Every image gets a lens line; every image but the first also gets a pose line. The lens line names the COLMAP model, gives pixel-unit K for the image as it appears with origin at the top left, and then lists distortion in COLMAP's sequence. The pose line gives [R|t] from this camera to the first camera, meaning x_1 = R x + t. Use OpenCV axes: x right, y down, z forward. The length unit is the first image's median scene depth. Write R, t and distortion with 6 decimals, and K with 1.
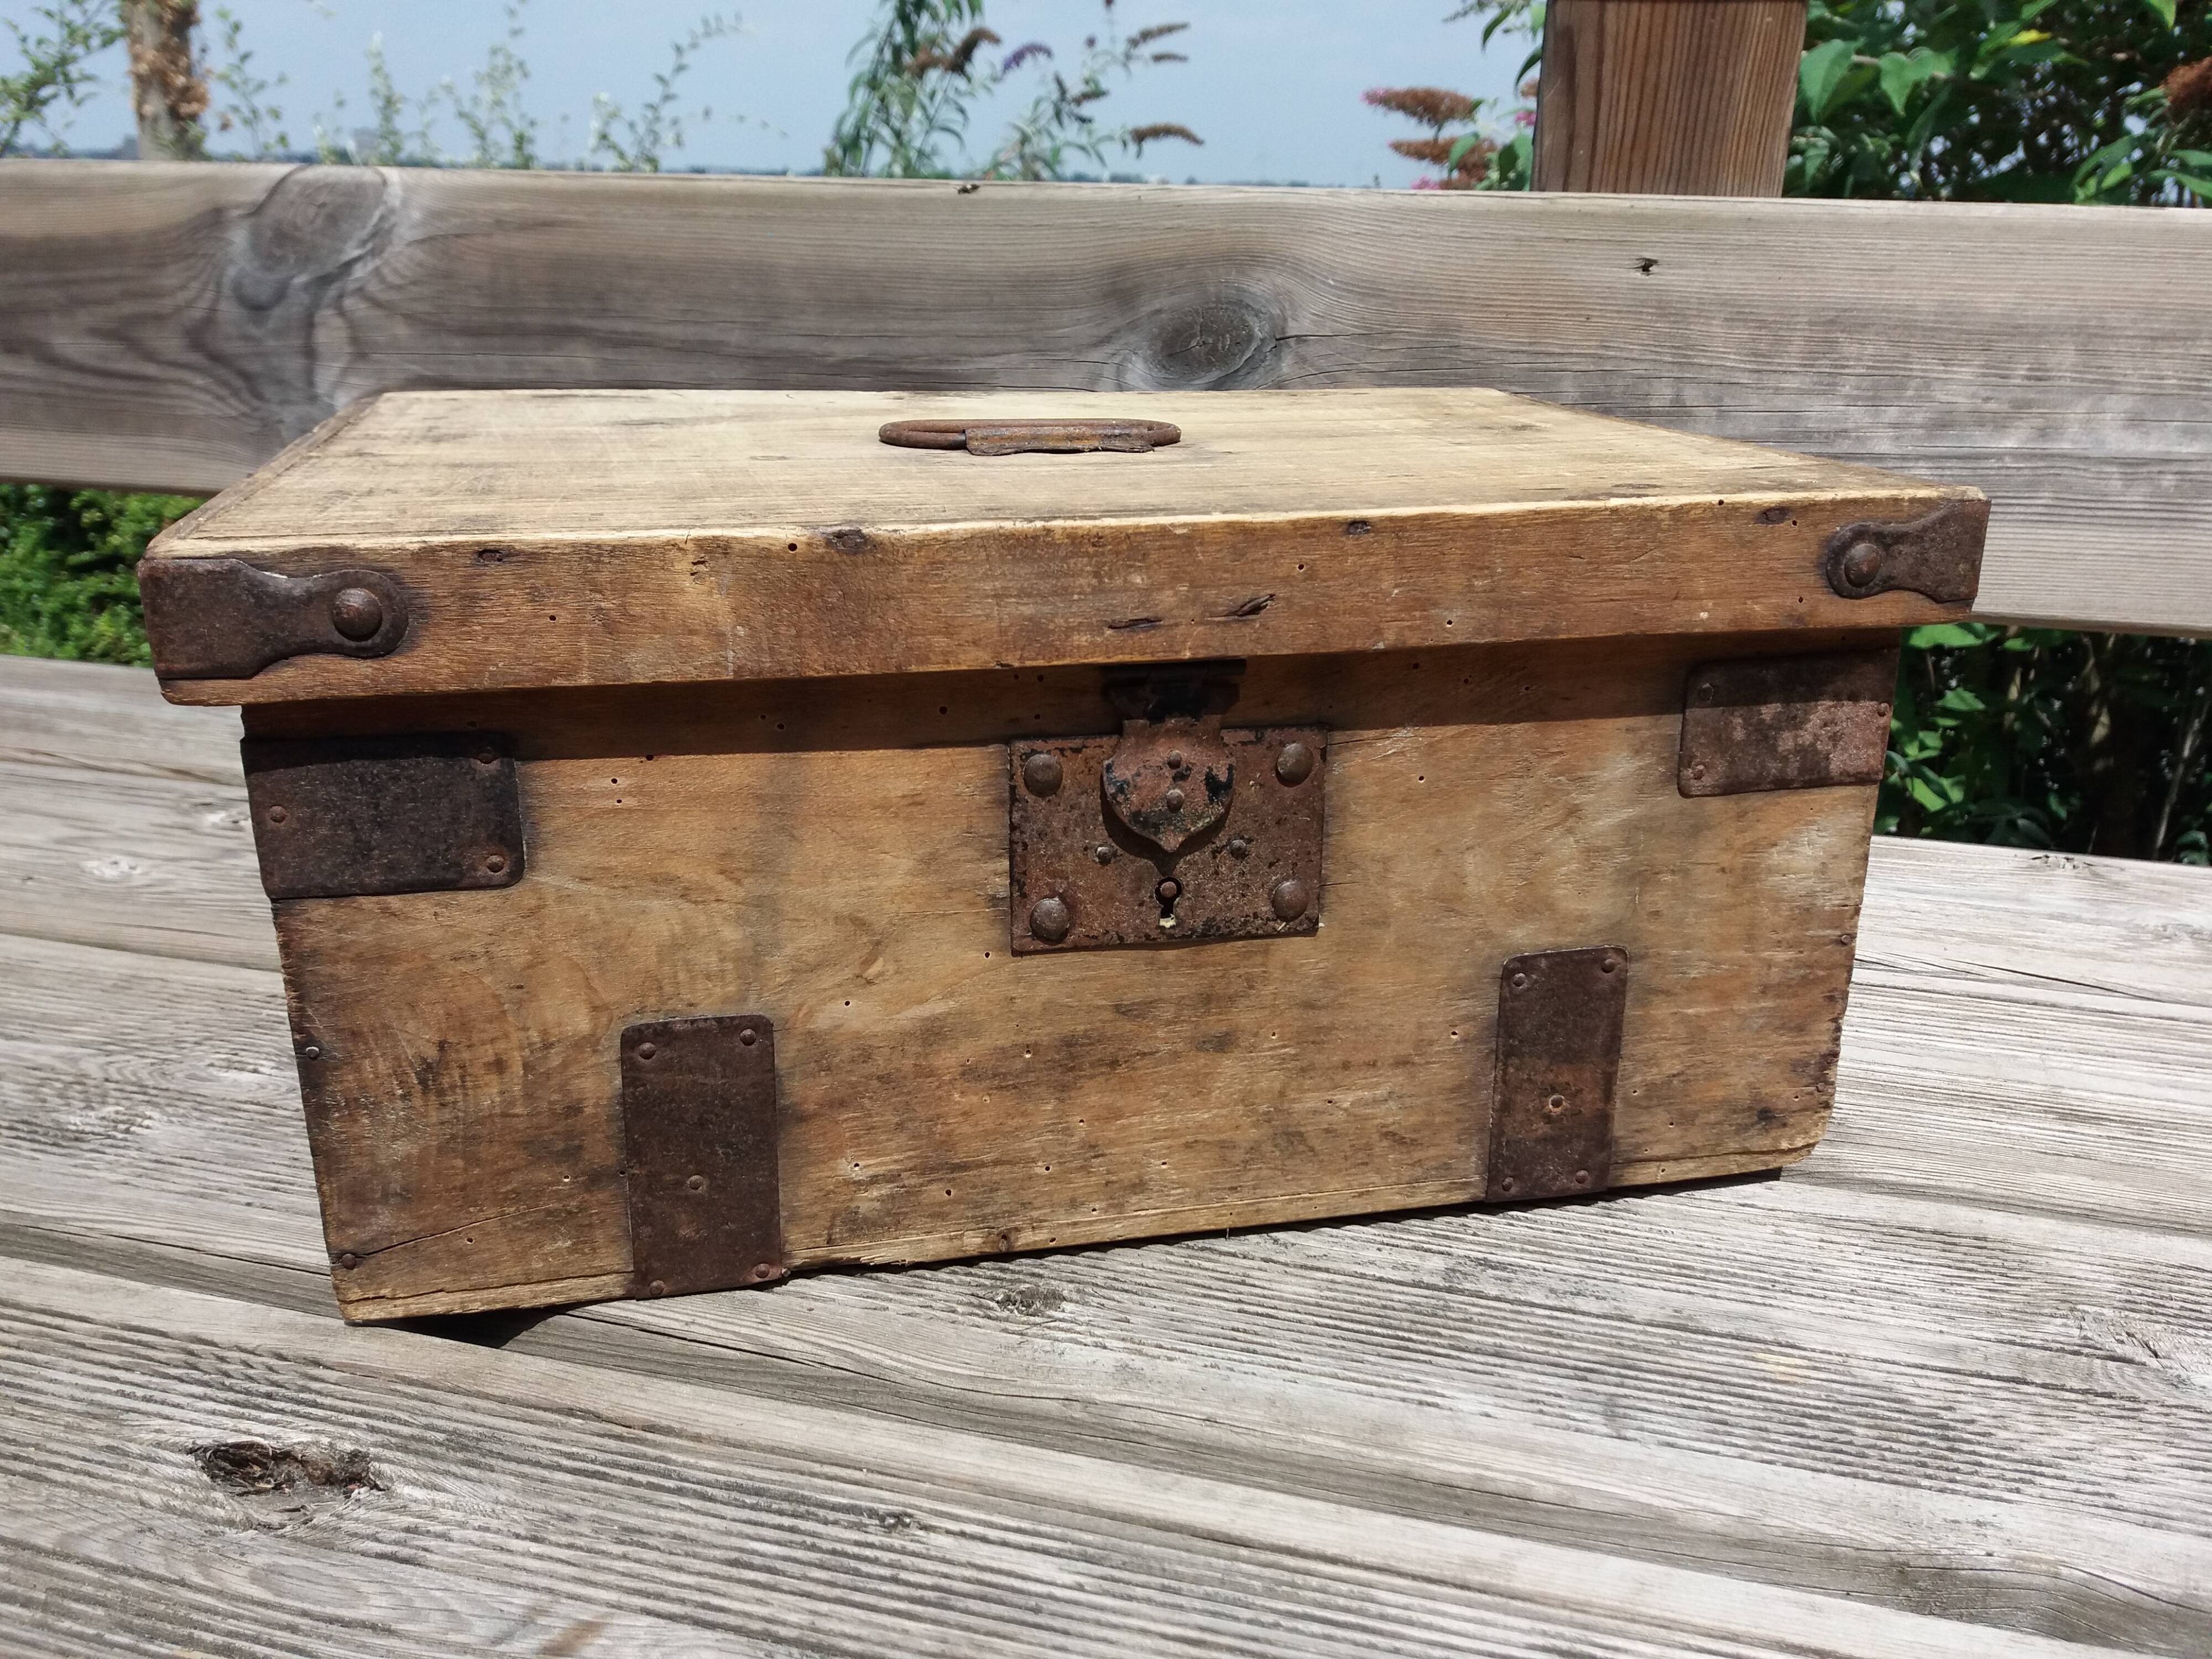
lens RADIAL K [[1815.7, 0, 1085.8], [0, 1815.7, 848.4], [0, 0, 1]] dist [0.013639, -0.033181]
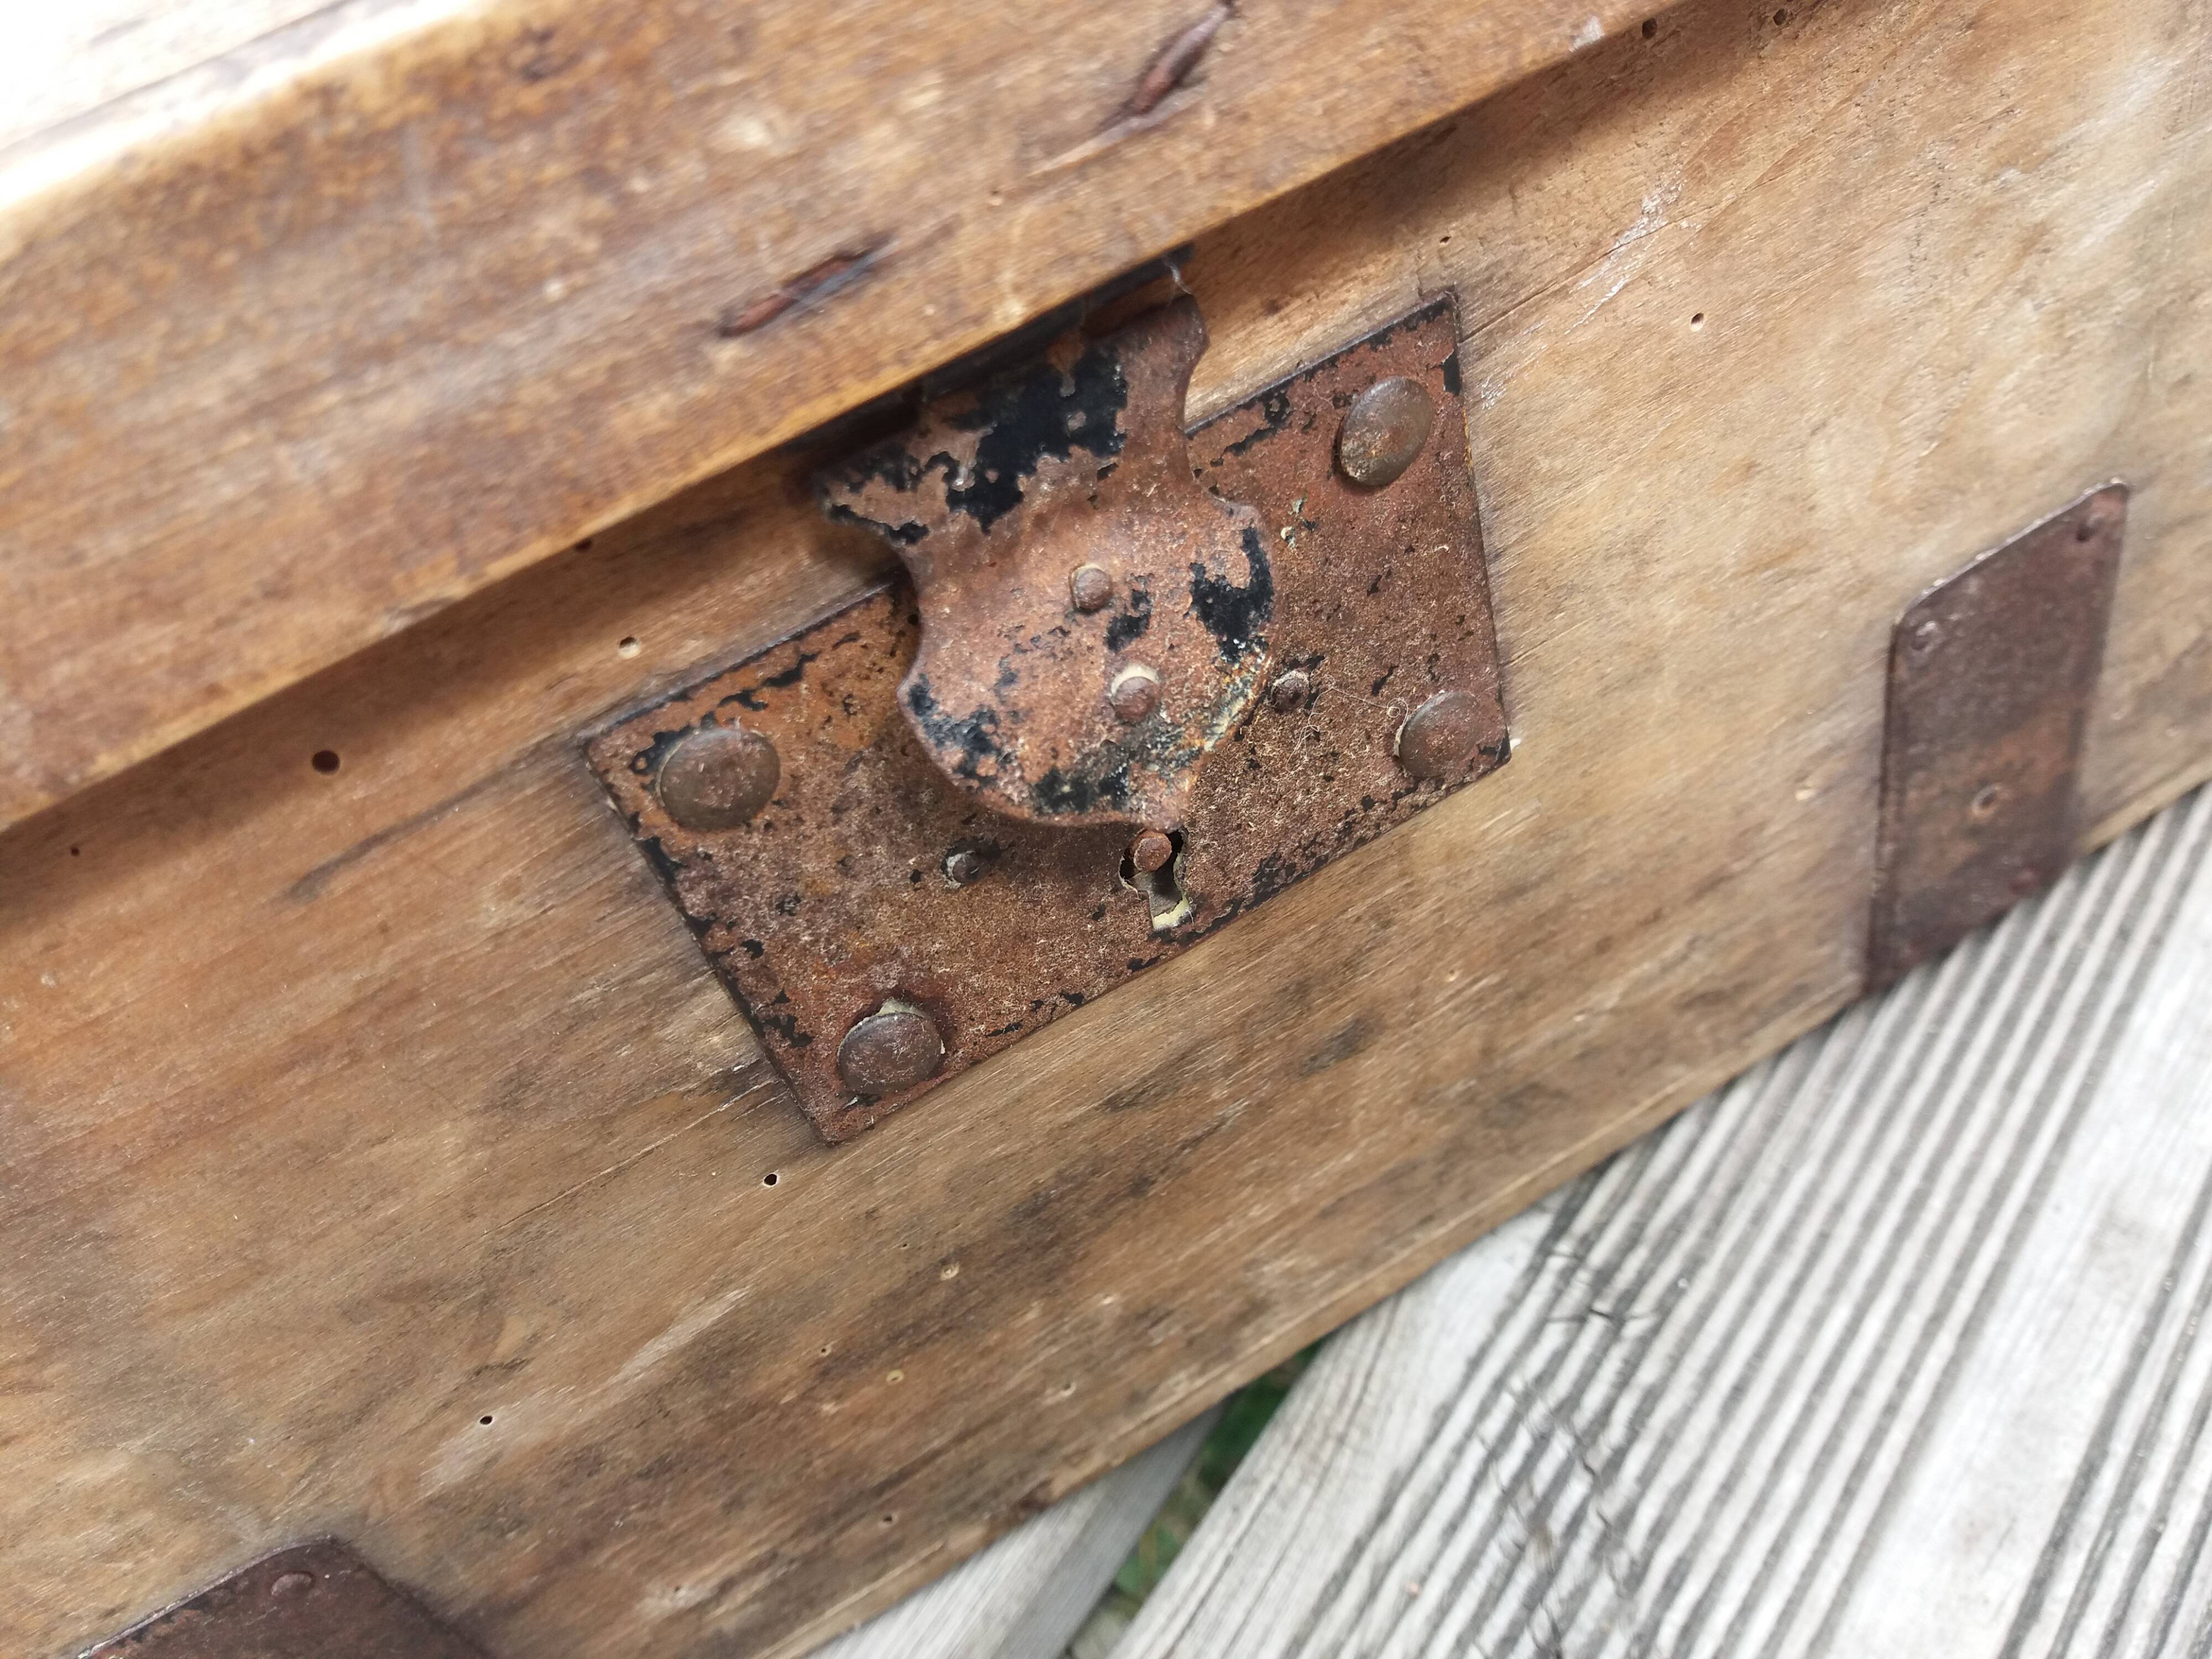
lens RADIAL K [[1784.2, 0, 1106.0], [0, 1784.2, 829.5], [0, 0, 1]] dist [0.021407, -0.131246]
pose [[0.933417, -0.358580, 0.012334, 0.036468], [0.319950, 0.847430, 0.423667, -0.152470], [-0.162371, -0.391512, 0.905734, 0.711503]]
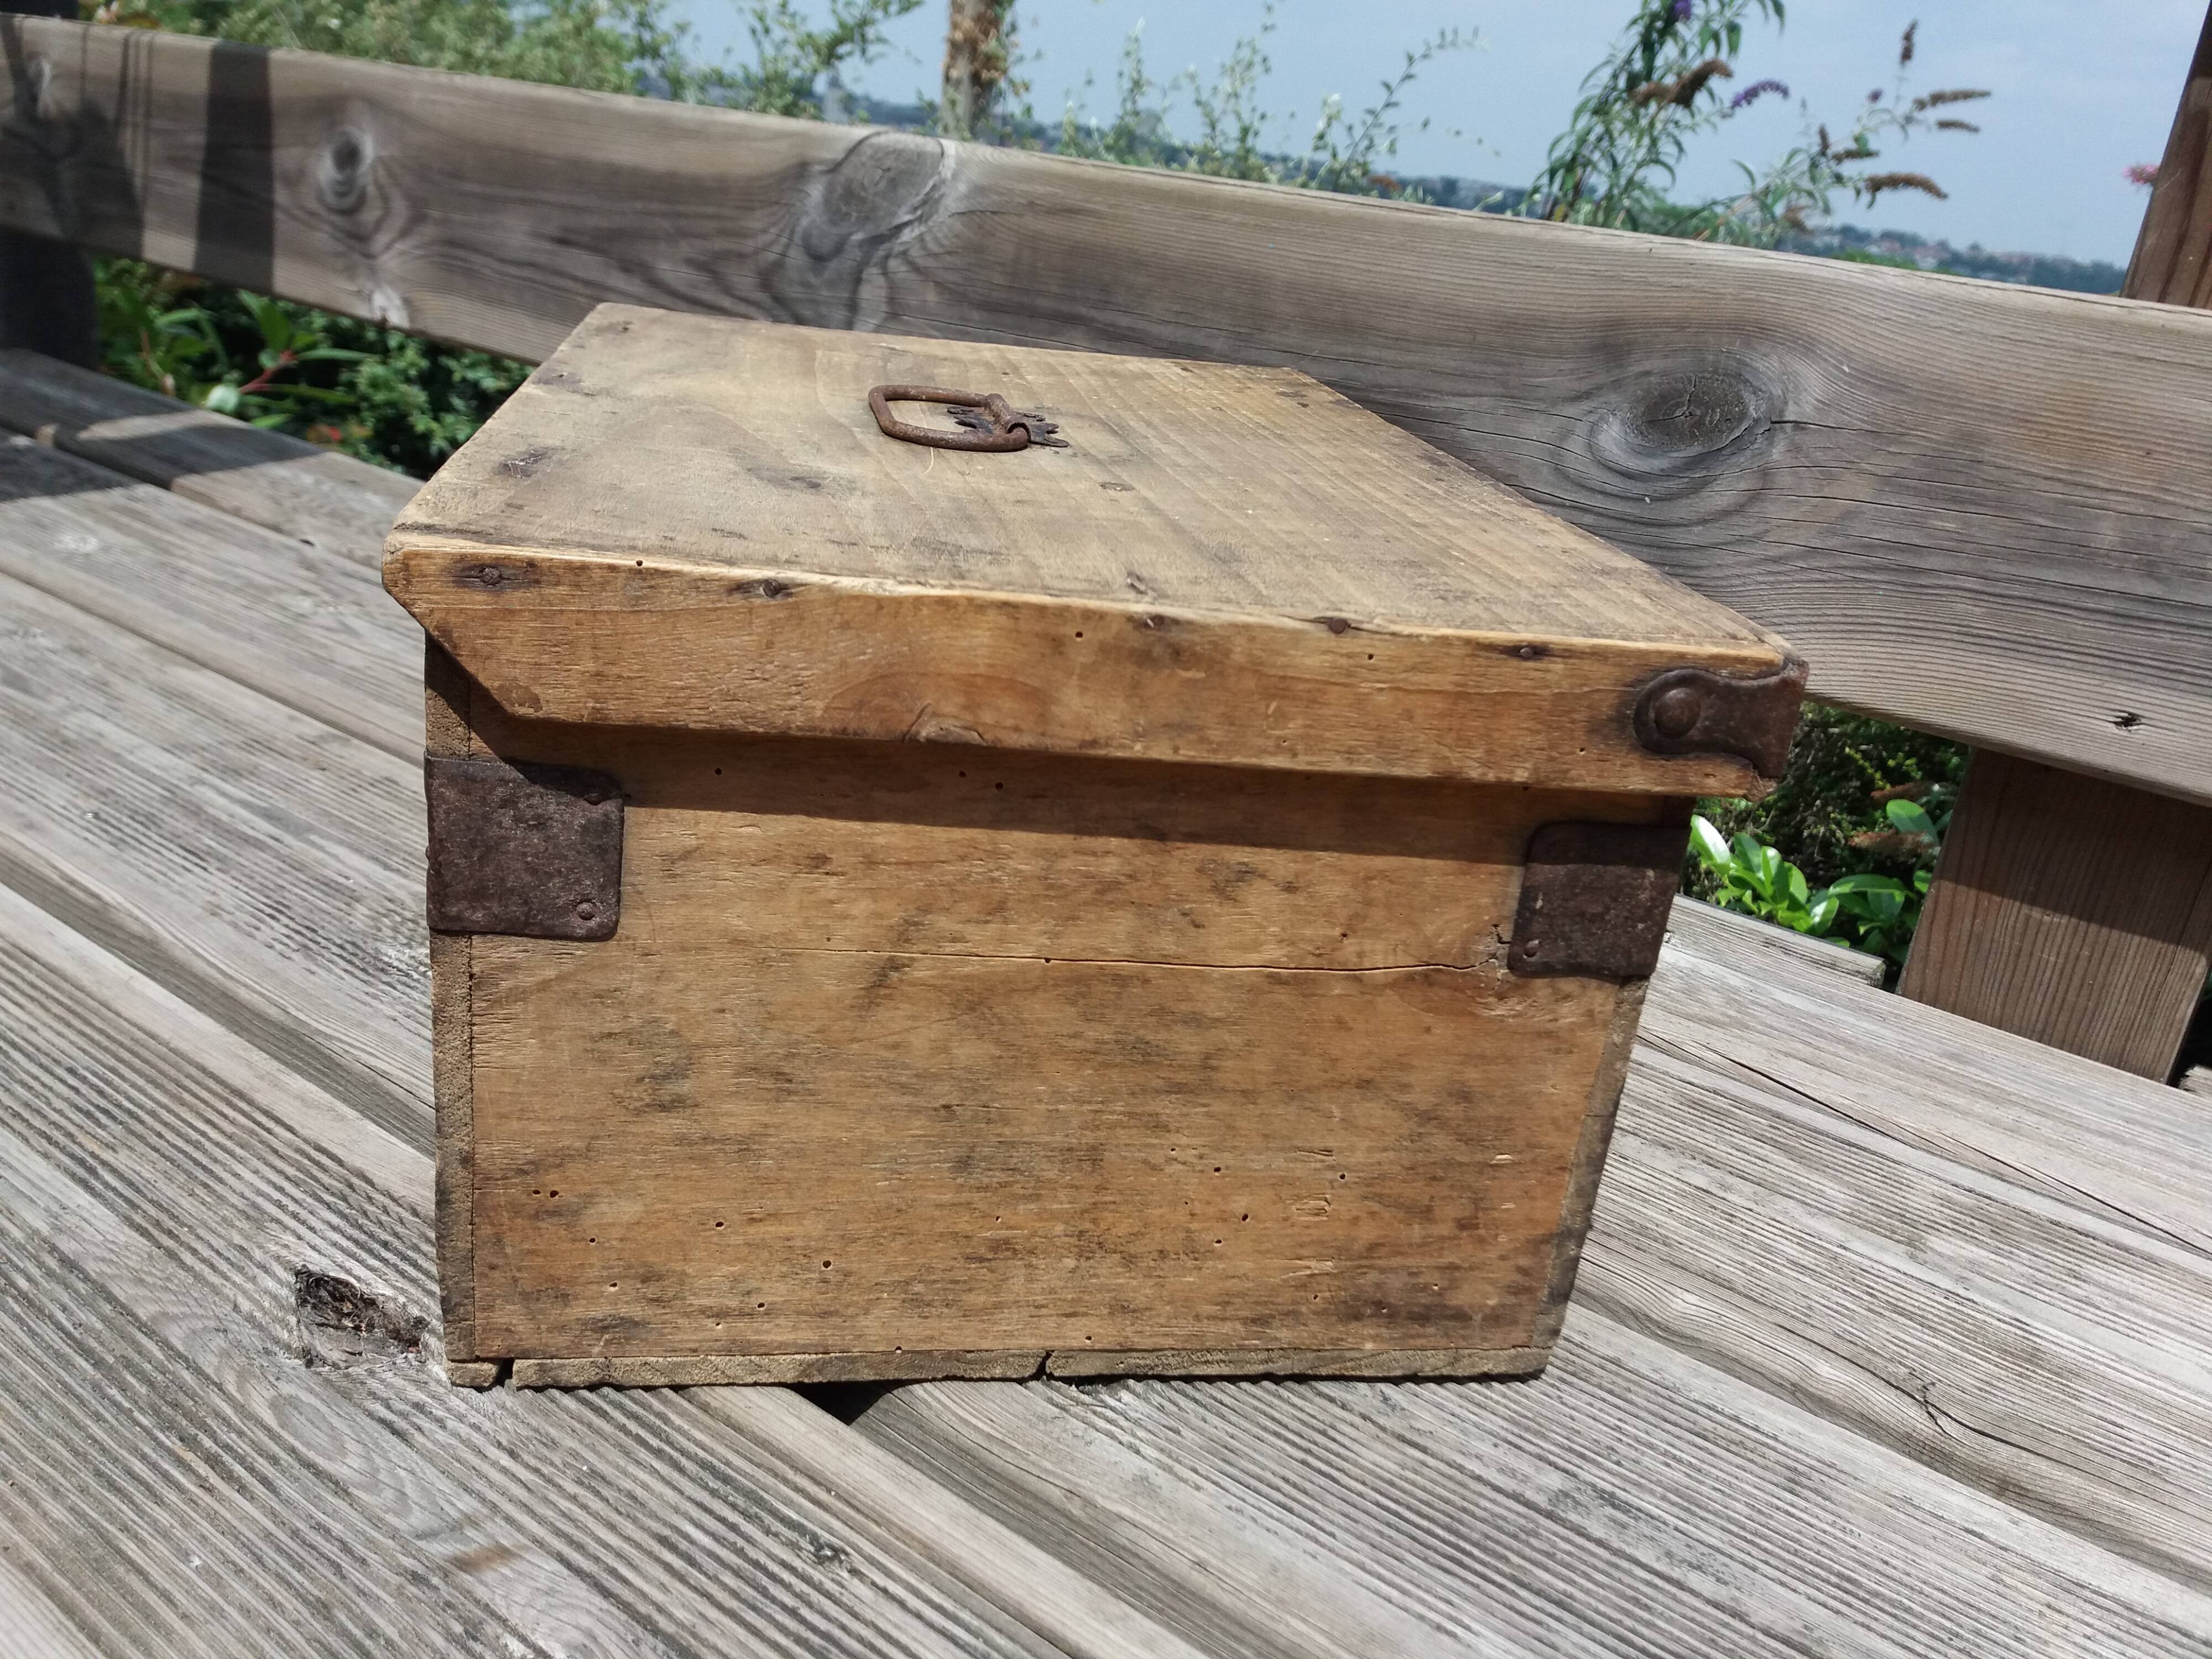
lens RADIAL K [[1814.3, 0, 1091.9], [0, 1814.3, 846.0], [0, 0, 1]] dist [0.030906, -0.063606]
pose [[0.923236, 0.218262, -0.316223, 0.228326], [-0.220547, 0.974945, 0.029019, -0.053205], [0.314634, 0.042951, 0.948241, 0.096294]]
